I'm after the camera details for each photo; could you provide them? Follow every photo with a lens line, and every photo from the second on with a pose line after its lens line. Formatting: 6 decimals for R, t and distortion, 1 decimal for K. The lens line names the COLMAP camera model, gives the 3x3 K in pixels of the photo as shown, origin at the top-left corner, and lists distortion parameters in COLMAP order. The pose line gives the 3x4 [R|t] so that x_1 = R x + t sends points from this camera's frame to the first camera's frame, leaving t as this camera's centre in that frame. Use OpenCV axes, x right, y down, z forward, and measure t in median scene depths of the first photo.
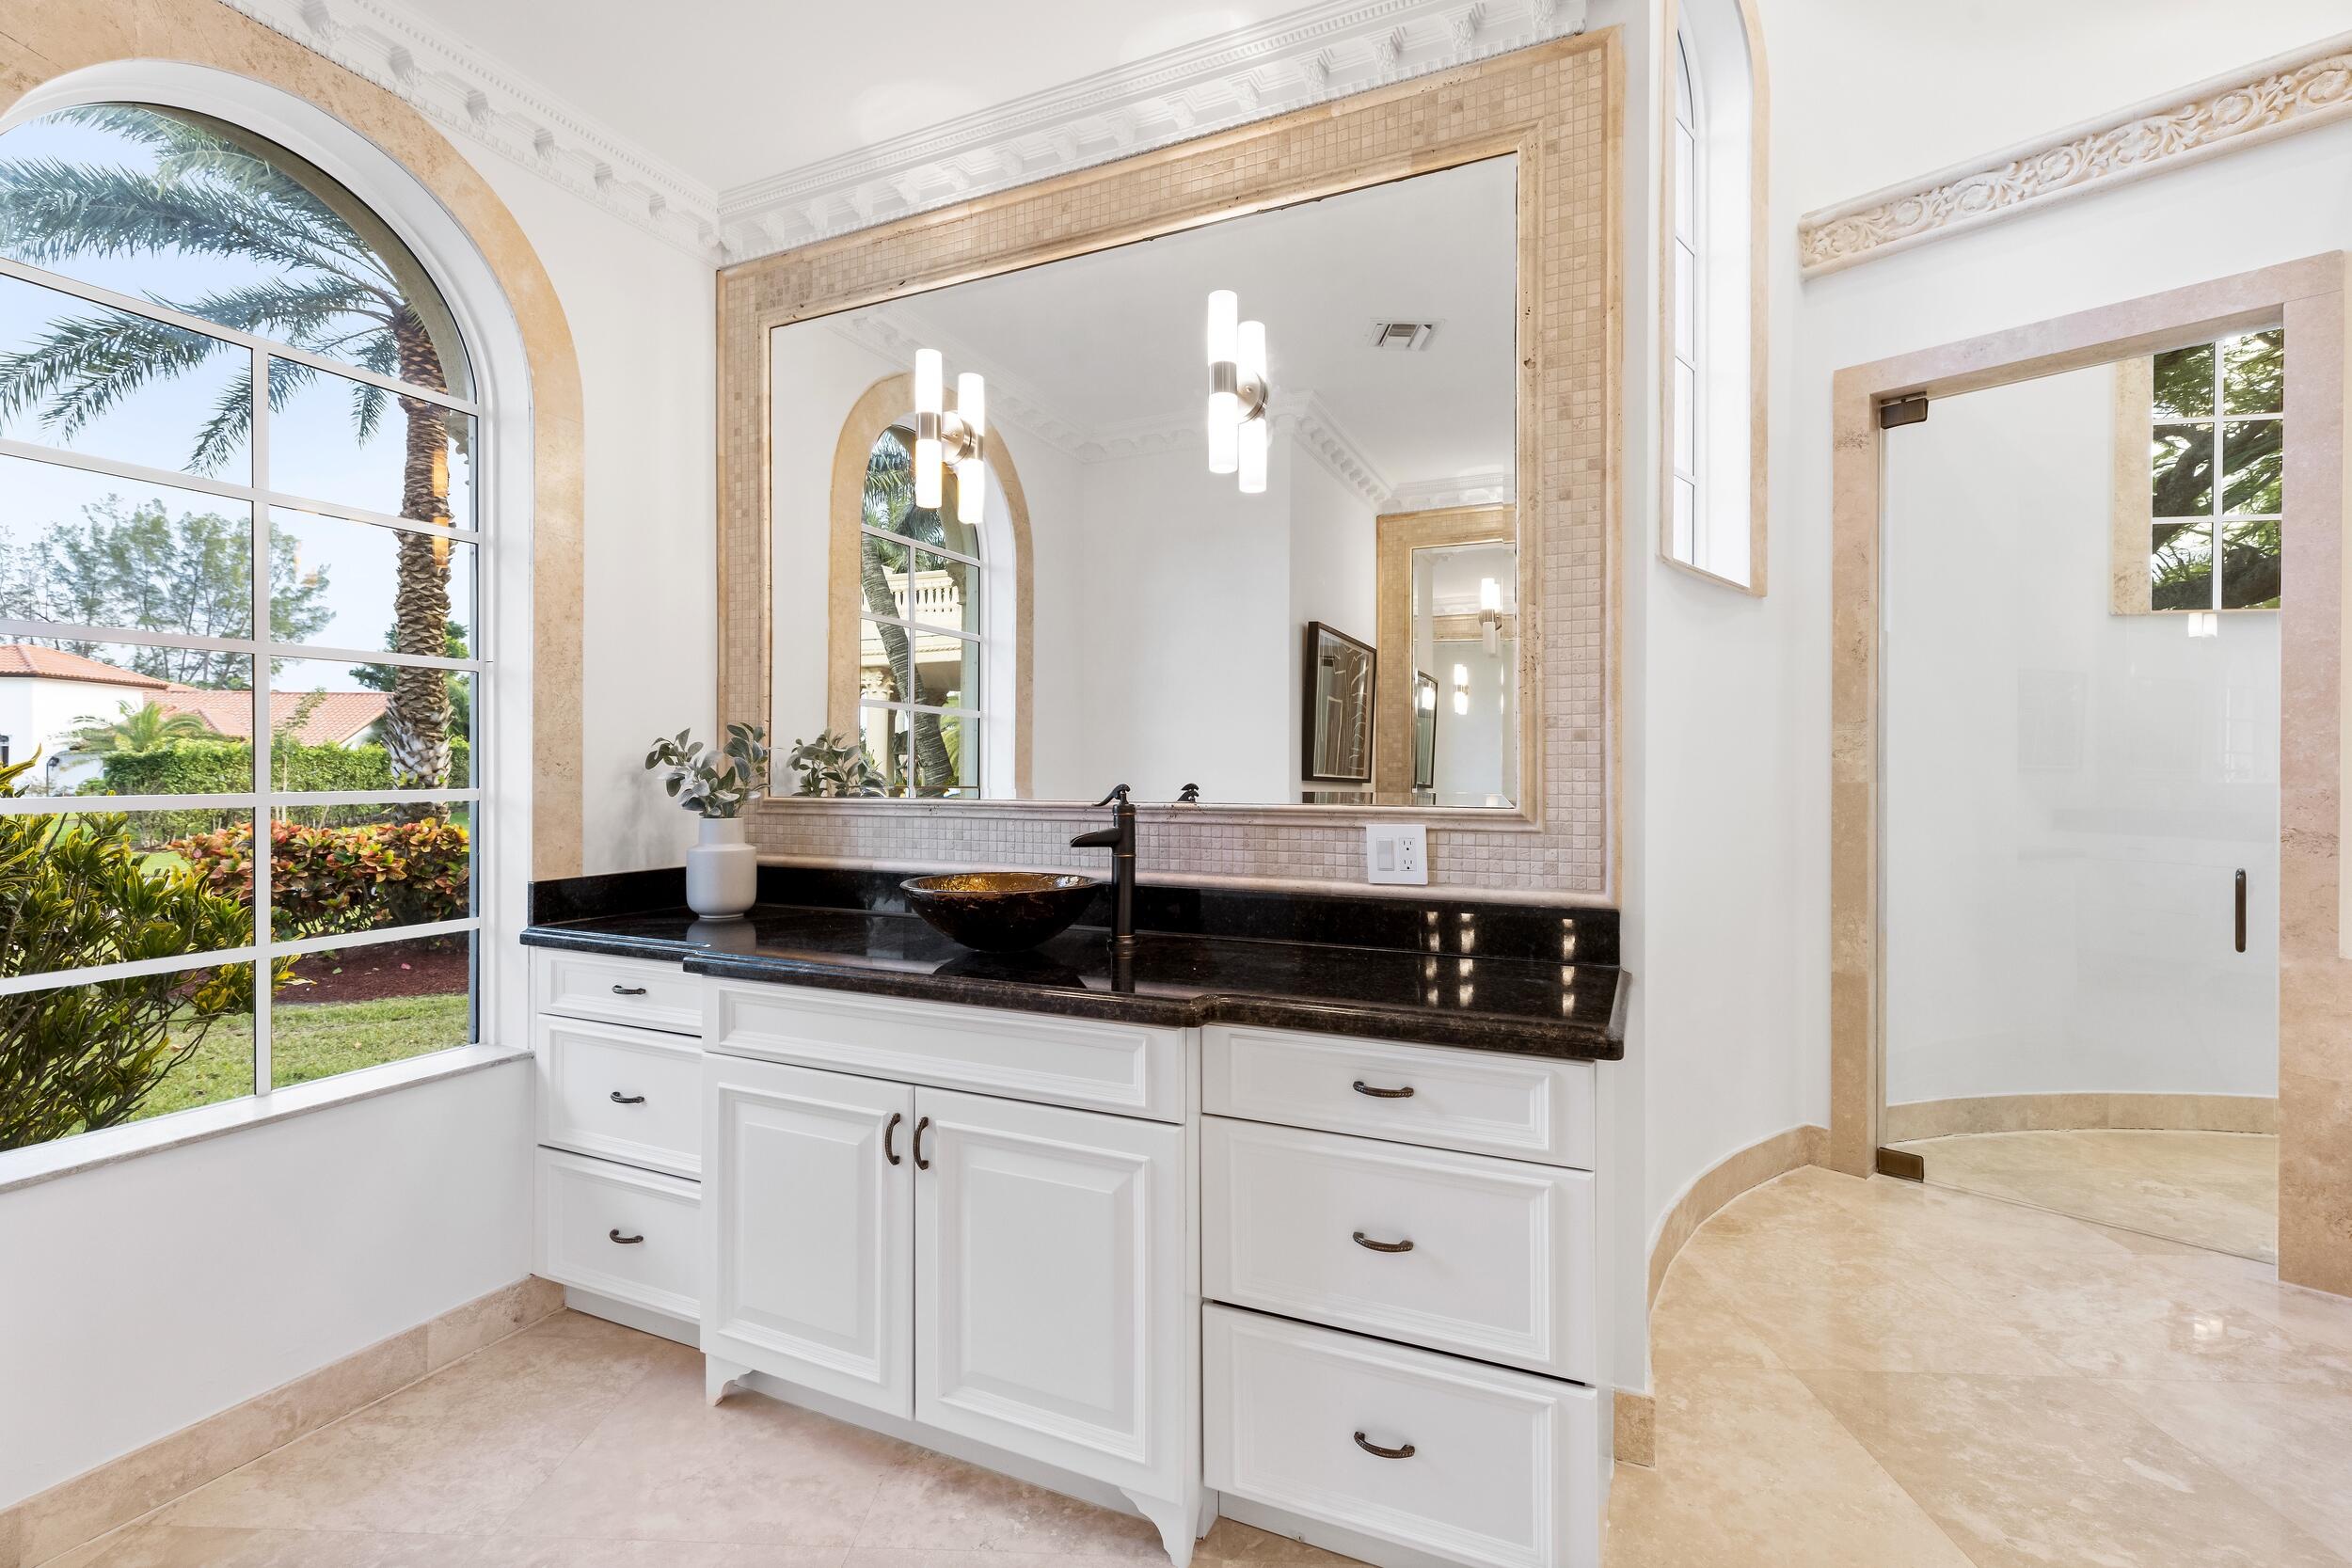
lens RADIAL K [[1071.1, 0, 1177.2], [0, 1071.1, 772.0], [0, 0, 1]] dist [0.003558, 0.000500]
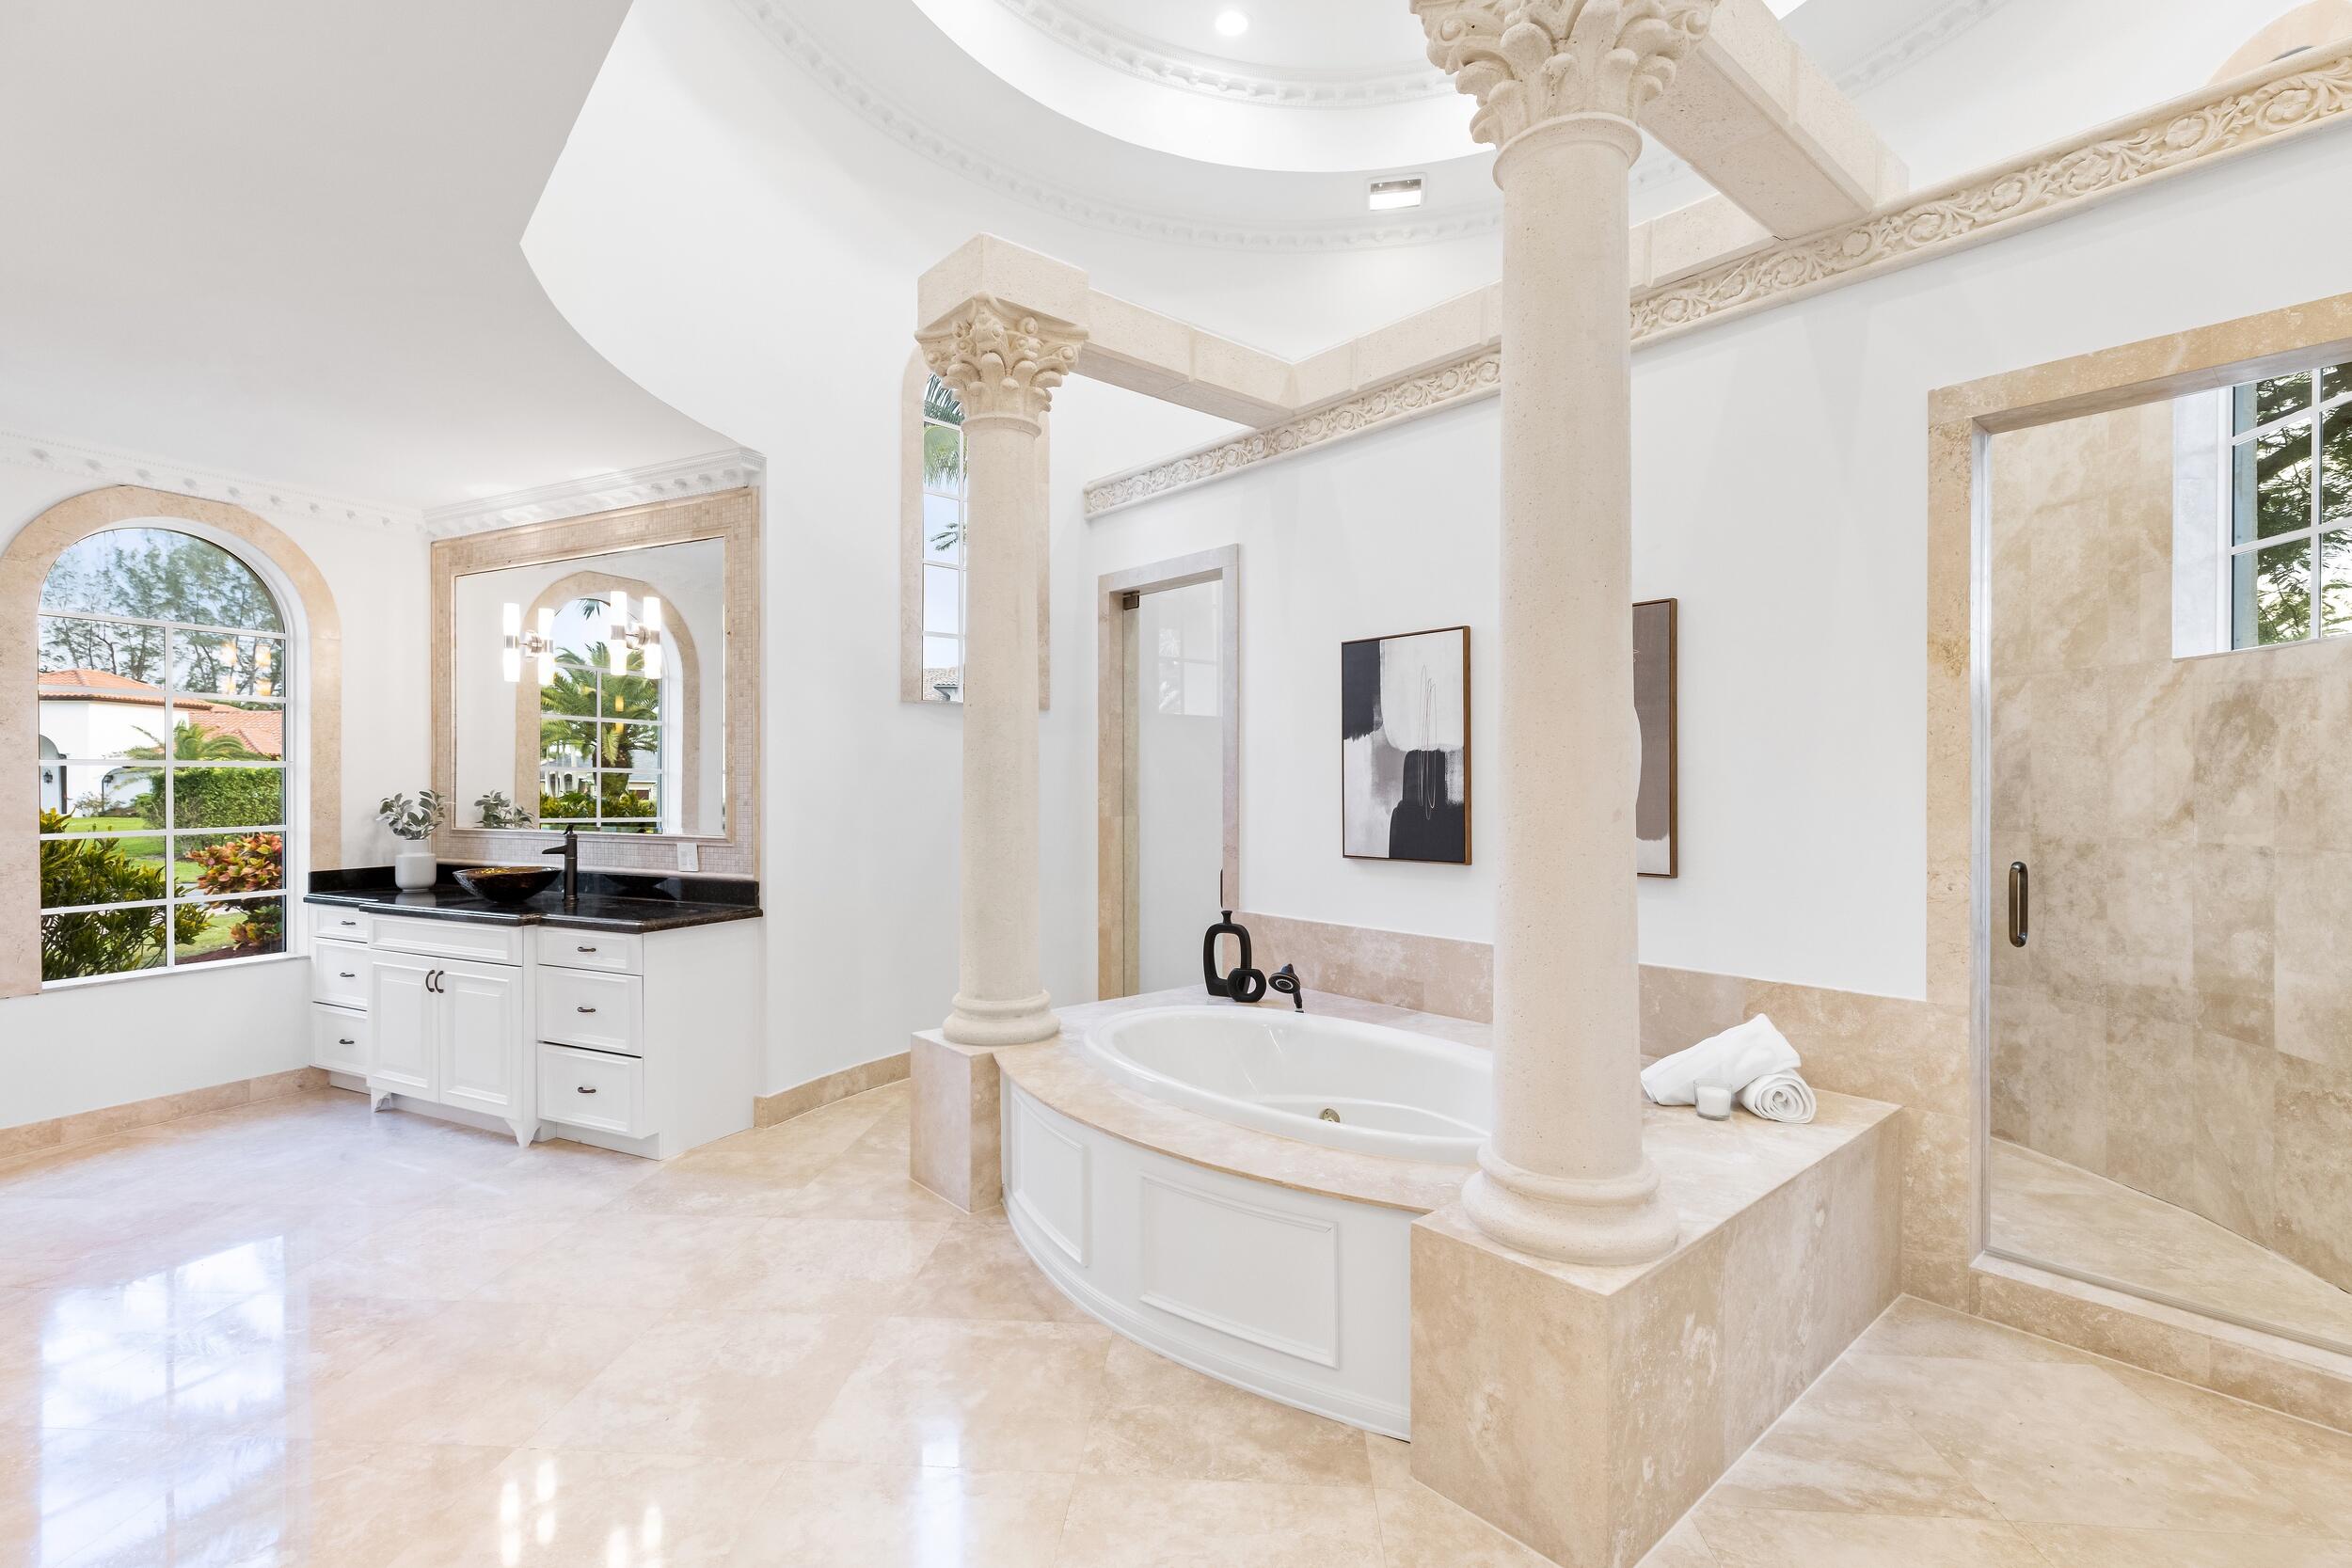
lens RADIAL K [[1071.1, 0, 1173.2], [0, 1071.1, 780.5], [0, 0, 1]] dist [0.003558, 0.000500]
pose [[0.999573, -0.001850, -0.029147, 0.996399], [0.001797, 0.999997, -0.001836, -0.057189], [0.029150, 0.001783, 0.999573, -0.896563]]
